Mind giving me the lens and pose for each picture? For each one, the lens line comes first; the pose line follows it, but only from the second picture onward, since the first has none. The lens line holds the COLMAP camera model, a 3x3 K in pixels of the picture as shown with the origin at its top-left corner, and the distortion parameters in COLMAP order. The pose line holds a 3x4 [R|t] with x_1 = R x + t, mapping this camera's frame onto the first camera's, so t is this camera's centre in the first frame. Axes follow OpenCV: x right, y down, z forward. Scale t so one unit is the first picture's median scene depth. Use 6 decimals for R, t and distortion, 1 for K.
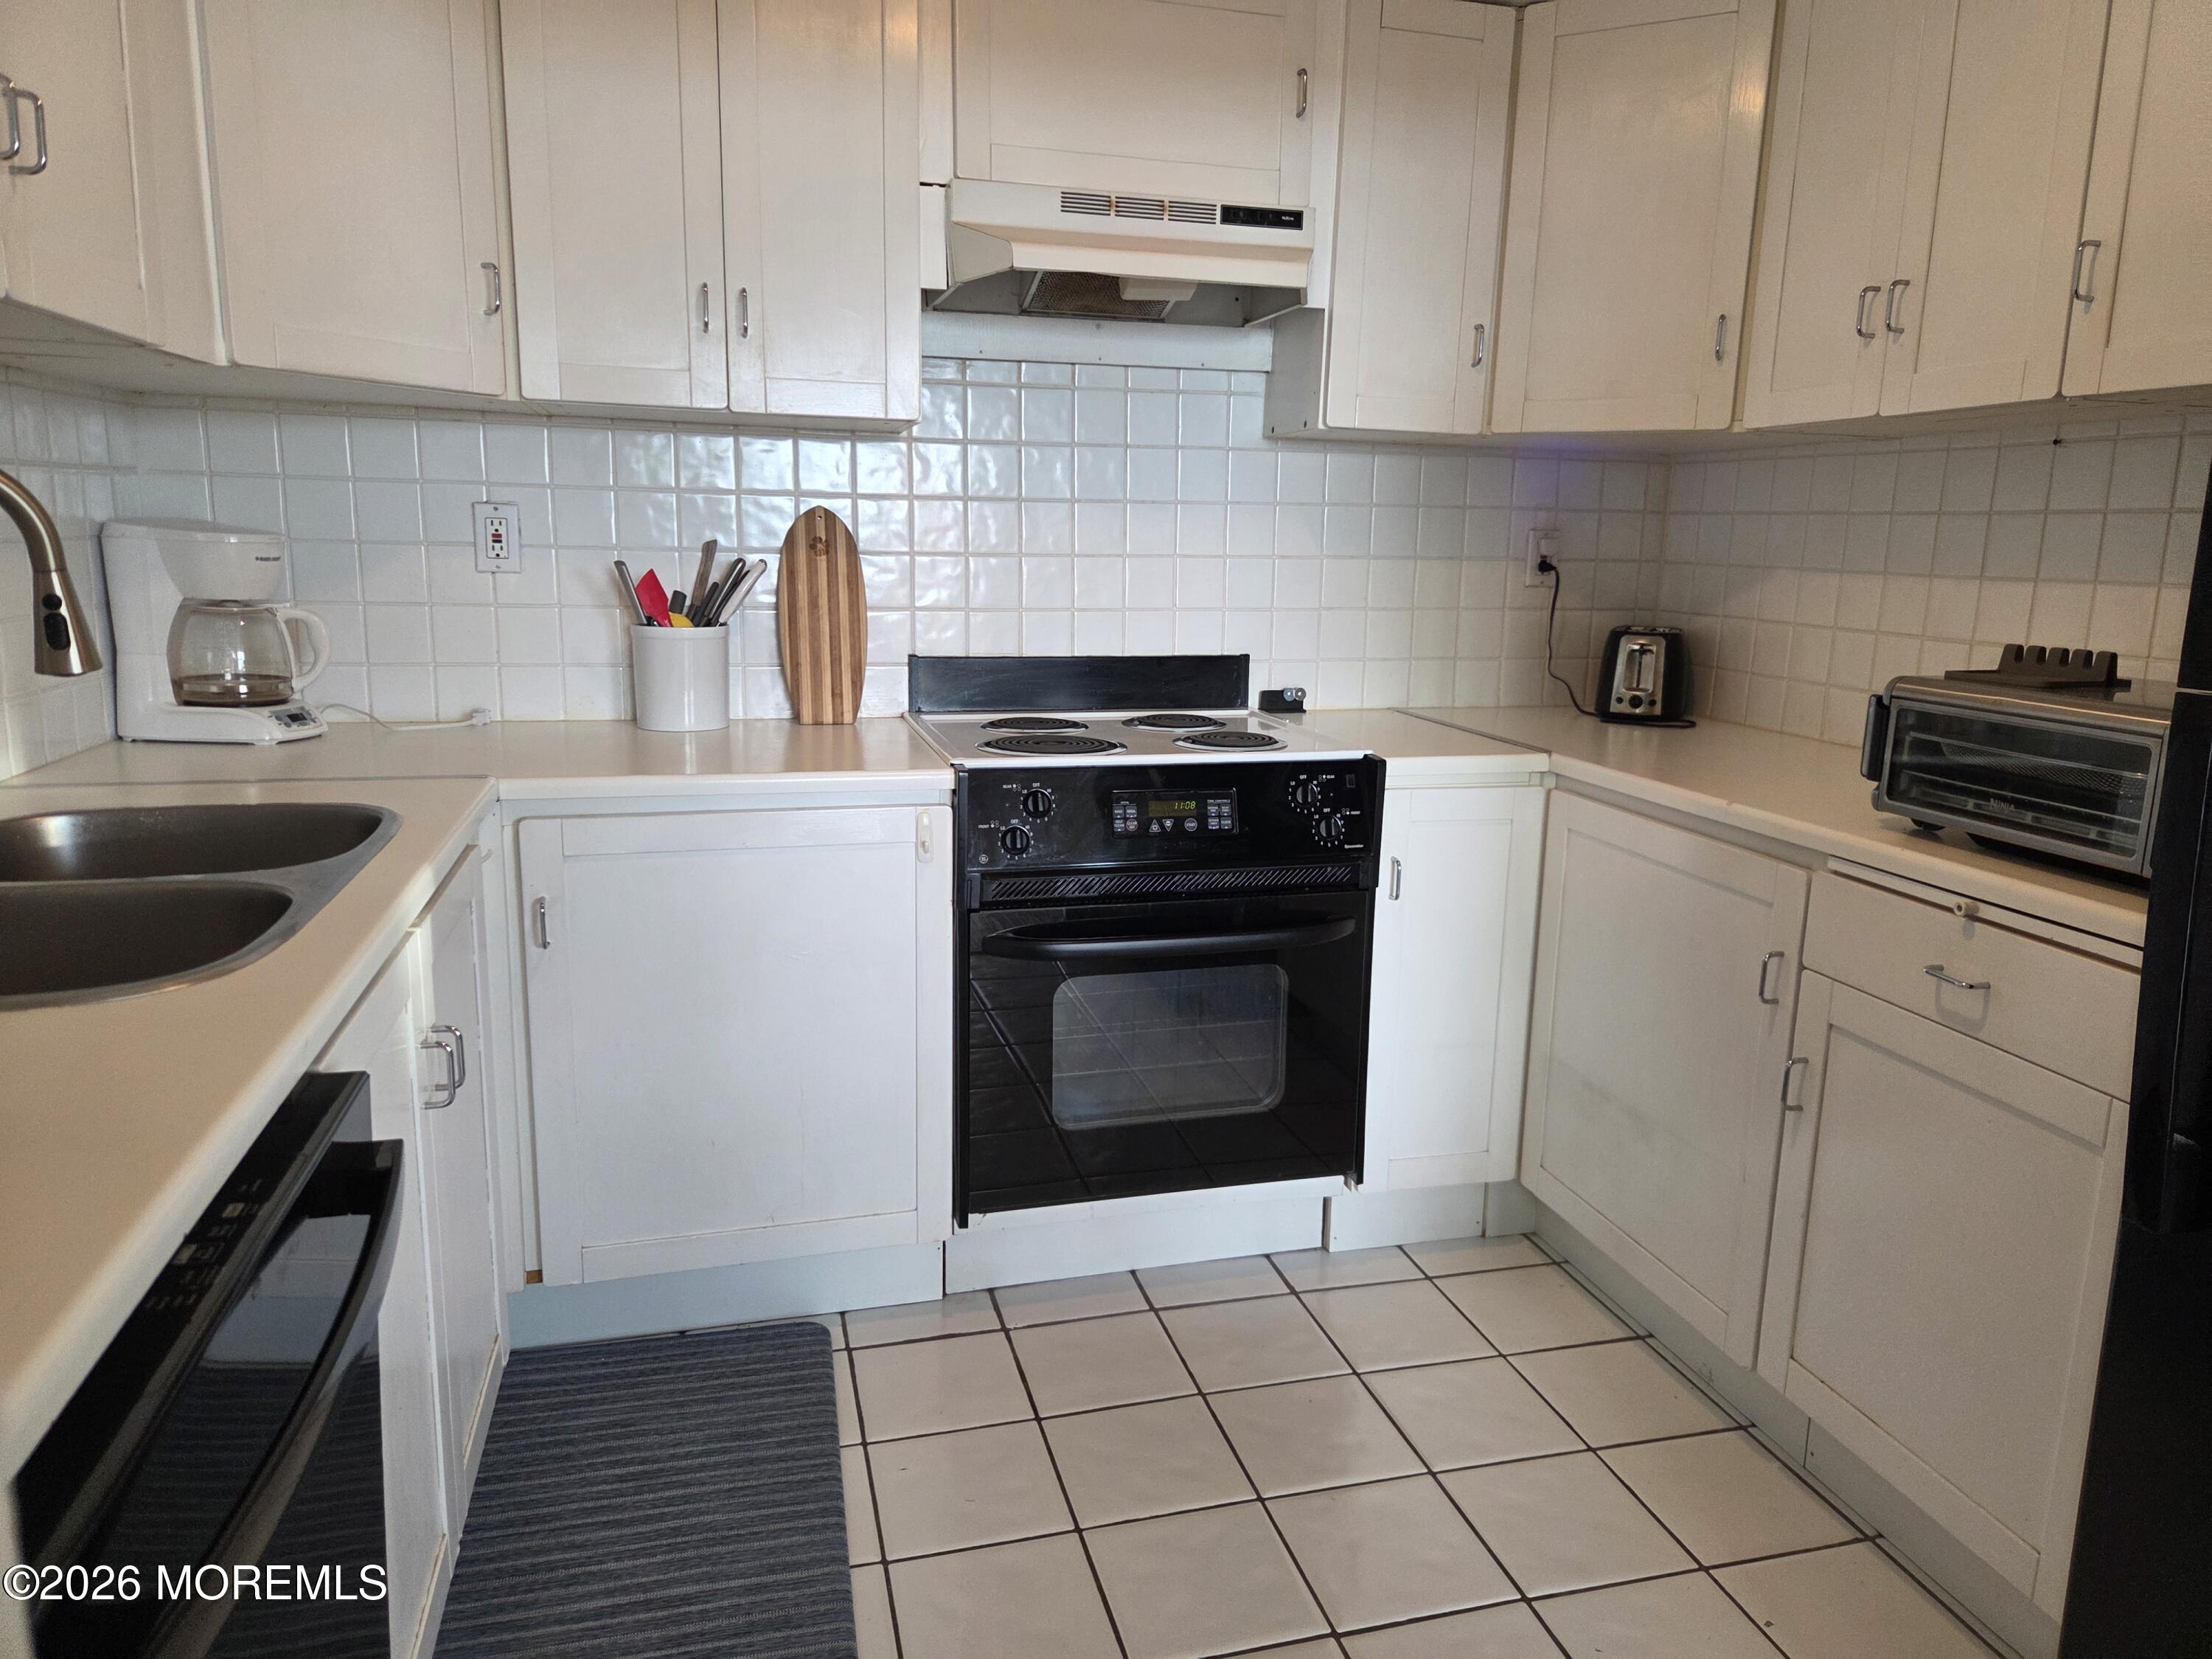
lens RADIAL K [[1484.2, 0, 1108.2], [0, 1484.2, 786.9], [0, 0, 1]] dist [0.000066, -0.000025]
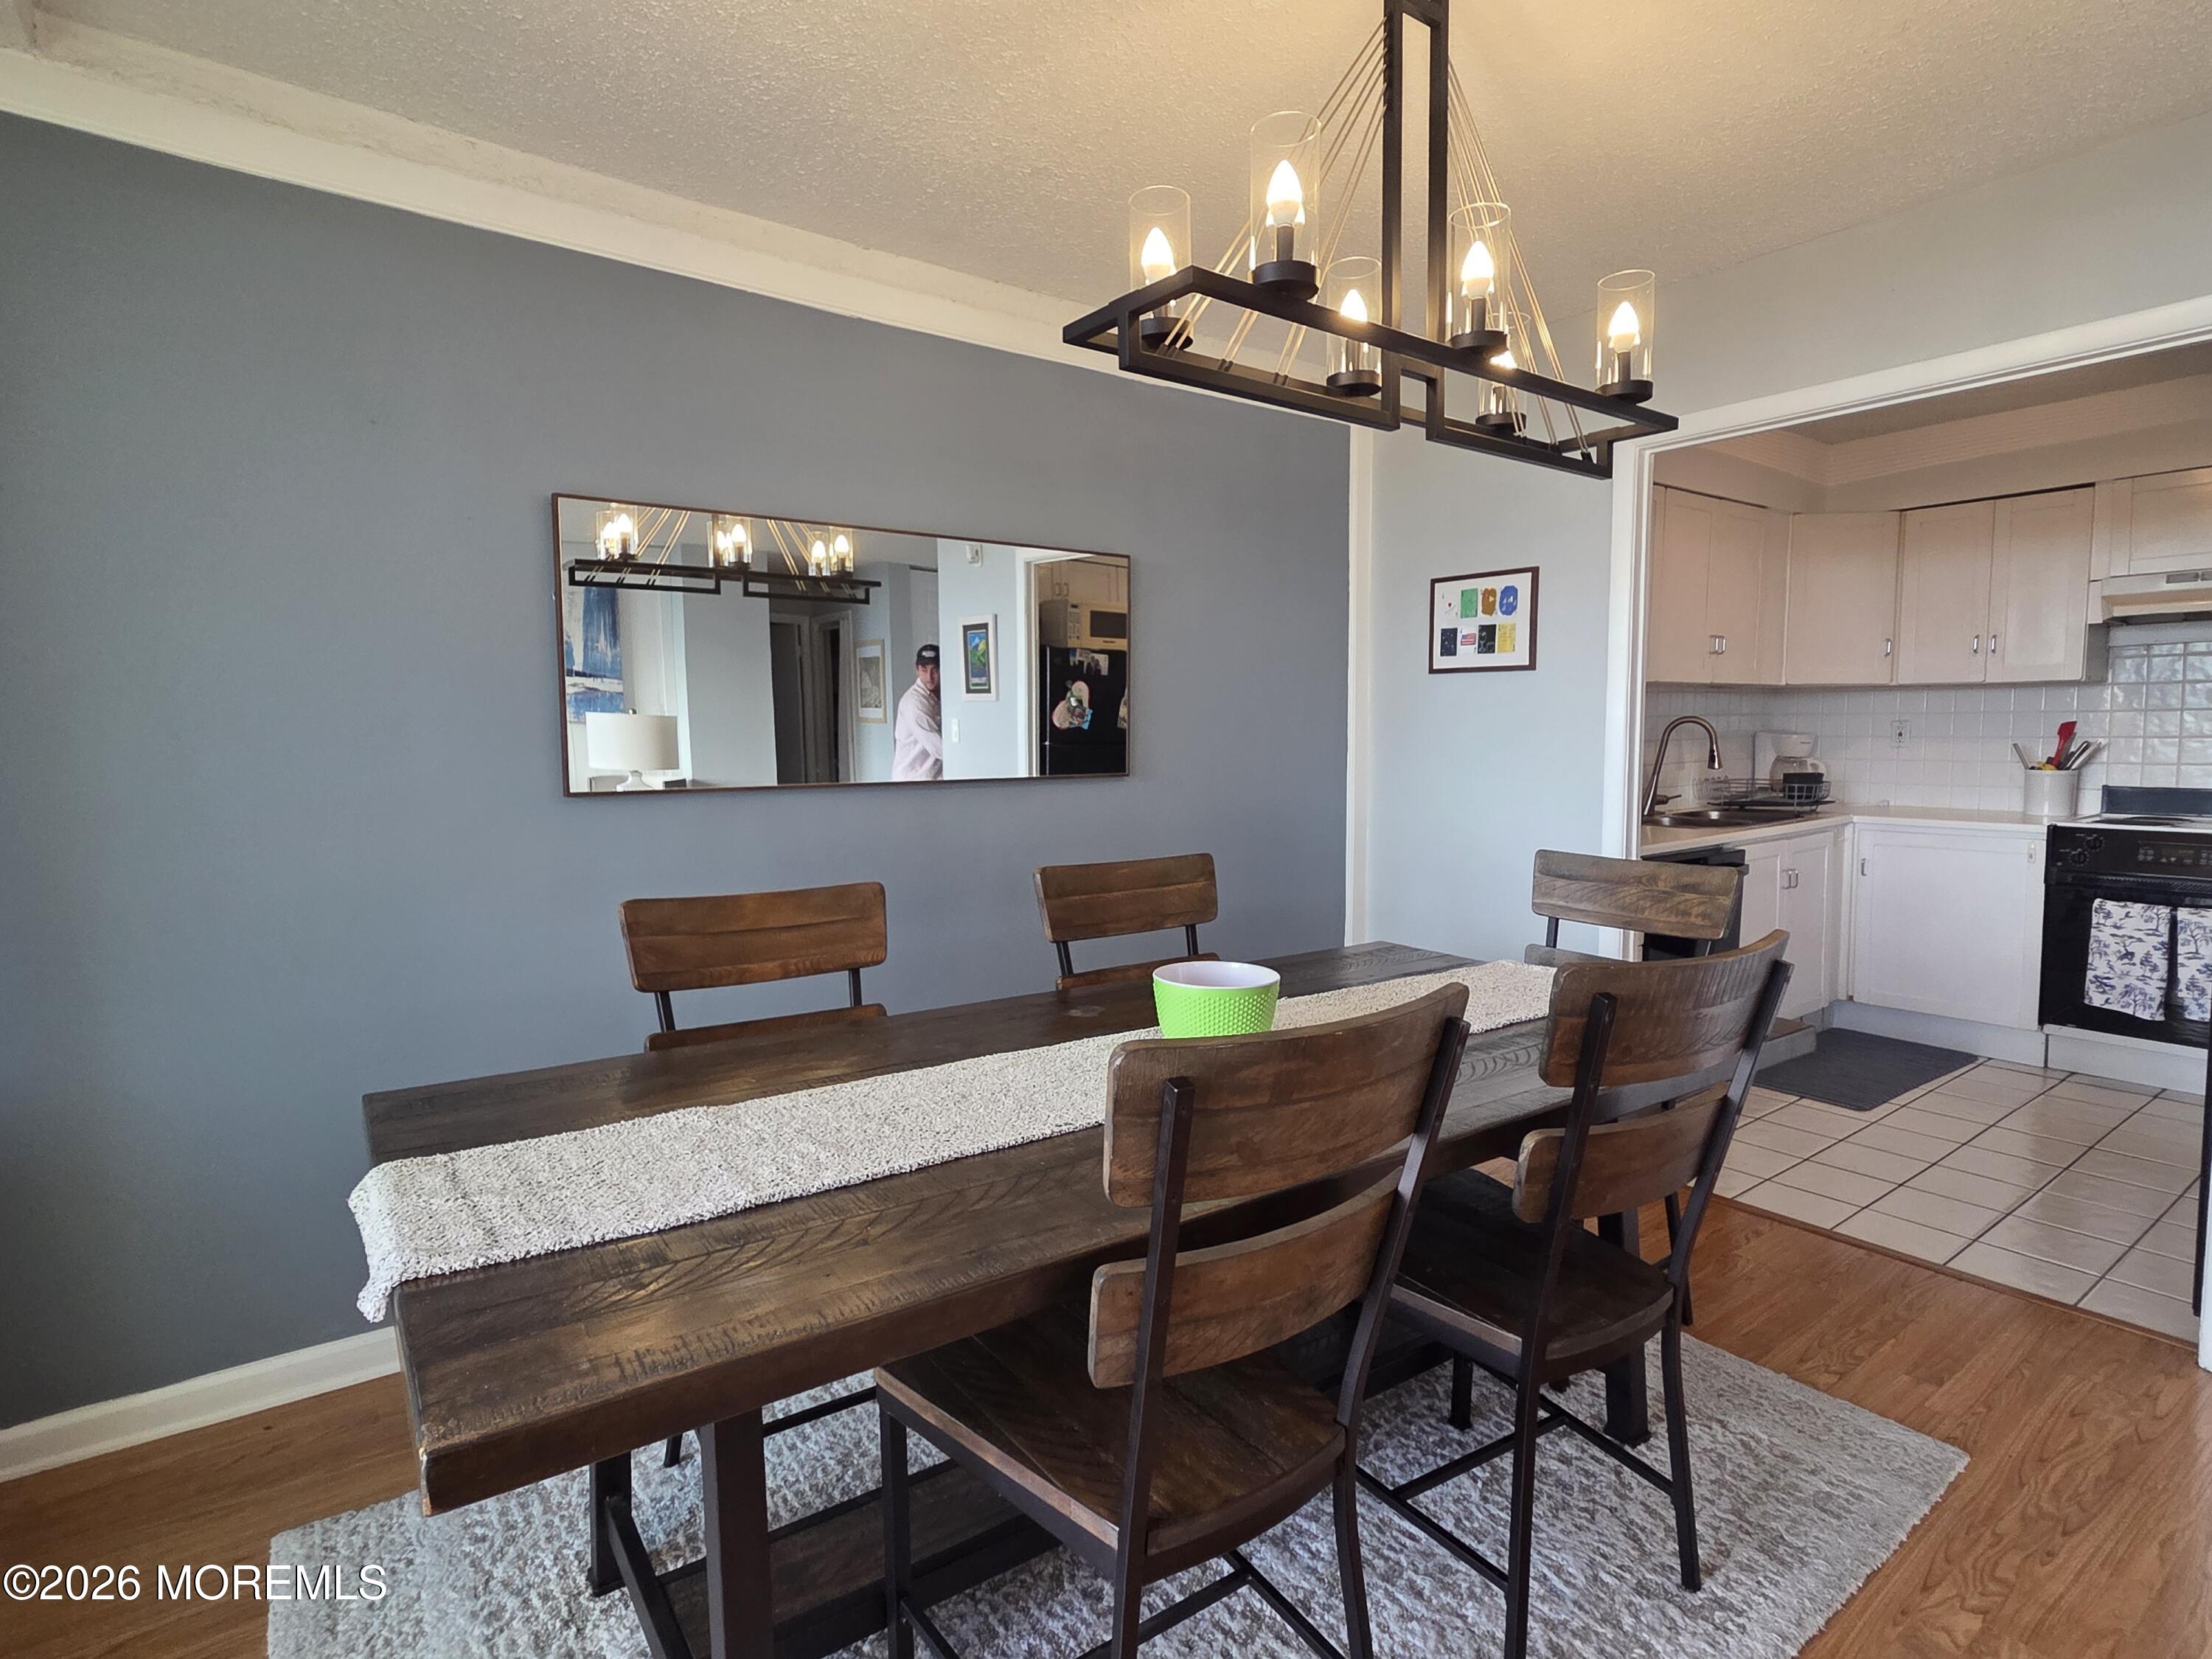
lens RADIAL K [[1157.4, 0, 1111.4], [0, 1157.4, 815.8], [0, 0, 1]] dist [0.003086, -0.000058]
pose [[0.368548, 0.046950, -0.928422, 1.027955], [-0.145321, 0.989355, -0.007656, 0.198204], [0.918180, 0.137741, 0.371447, -1.043502]]
